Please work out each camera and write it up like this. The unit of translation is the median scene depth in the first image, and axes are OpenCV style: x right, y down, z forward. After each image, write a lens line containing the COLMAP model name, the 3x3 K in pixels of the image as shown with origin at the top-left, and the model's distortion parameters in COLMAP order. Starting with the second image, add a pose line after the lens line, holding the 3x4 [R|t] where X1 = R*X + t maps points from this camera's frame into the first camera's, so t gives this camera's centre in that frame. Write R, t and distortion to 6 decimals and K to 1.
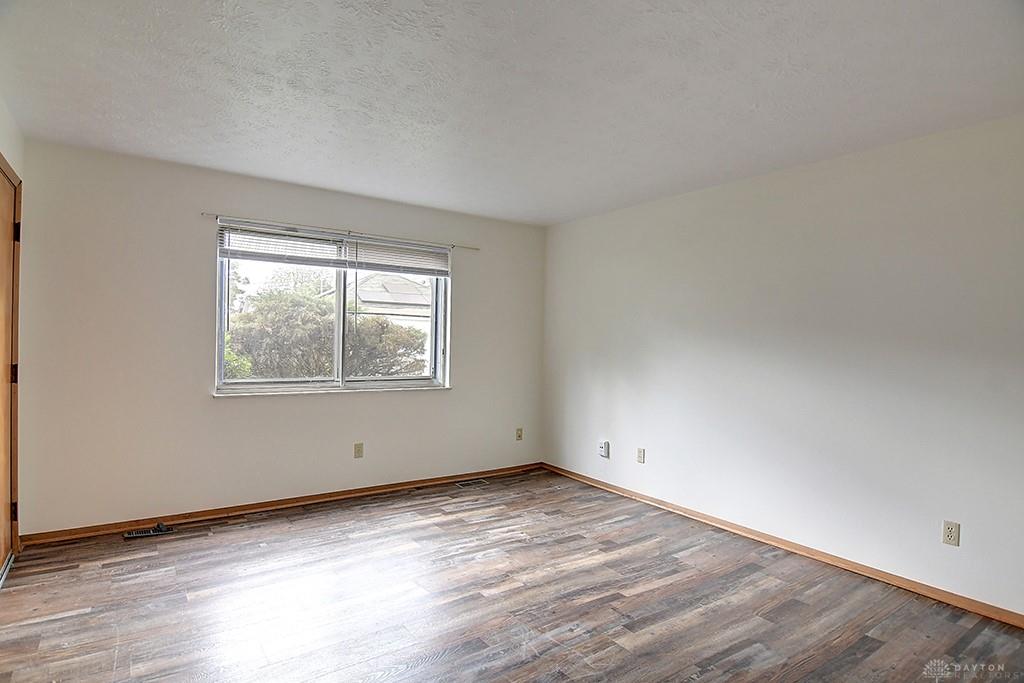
lens RADIAL K [[539.9, 0, 511.9], [0, 539.9, 340.4], [0, 0, 1]] dist [-0.002554, -0.012705]
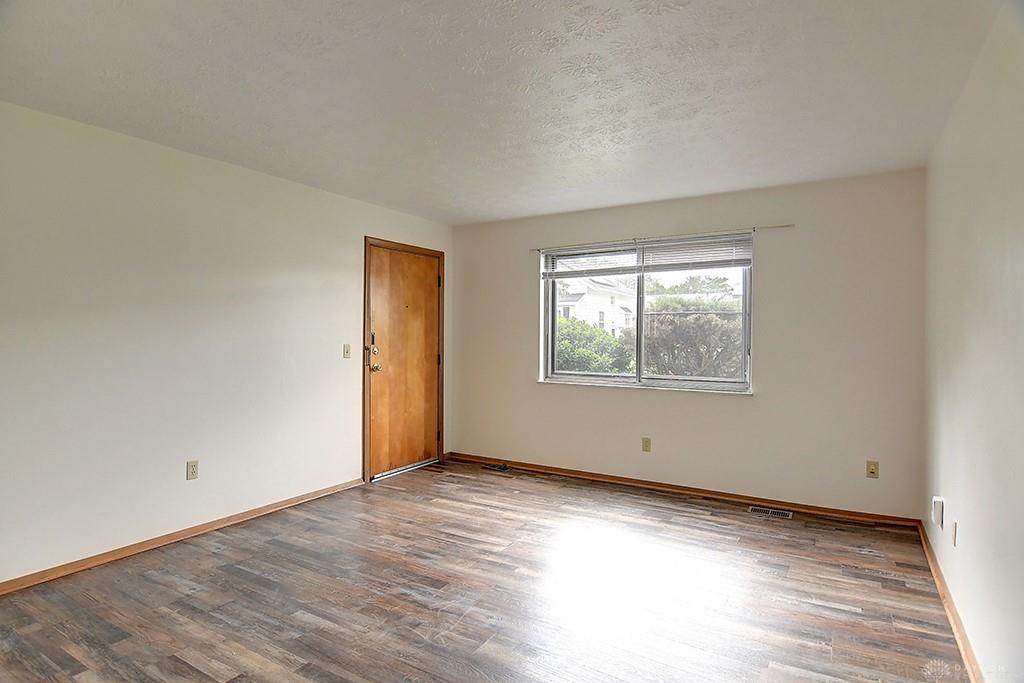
lens RADIAL K [[539.9, 0, 512.8], [0, 539.9, 337.6], [0, 0, 1]] dist [-0.002554, -0.012705]
pose [[0.393056, -0.017689, -0.919345, 0.655609], [0.002485, 0.999832, -0.018176, 0.016163], [0.919511, 0.004860, 0.393033, 0.388095]]
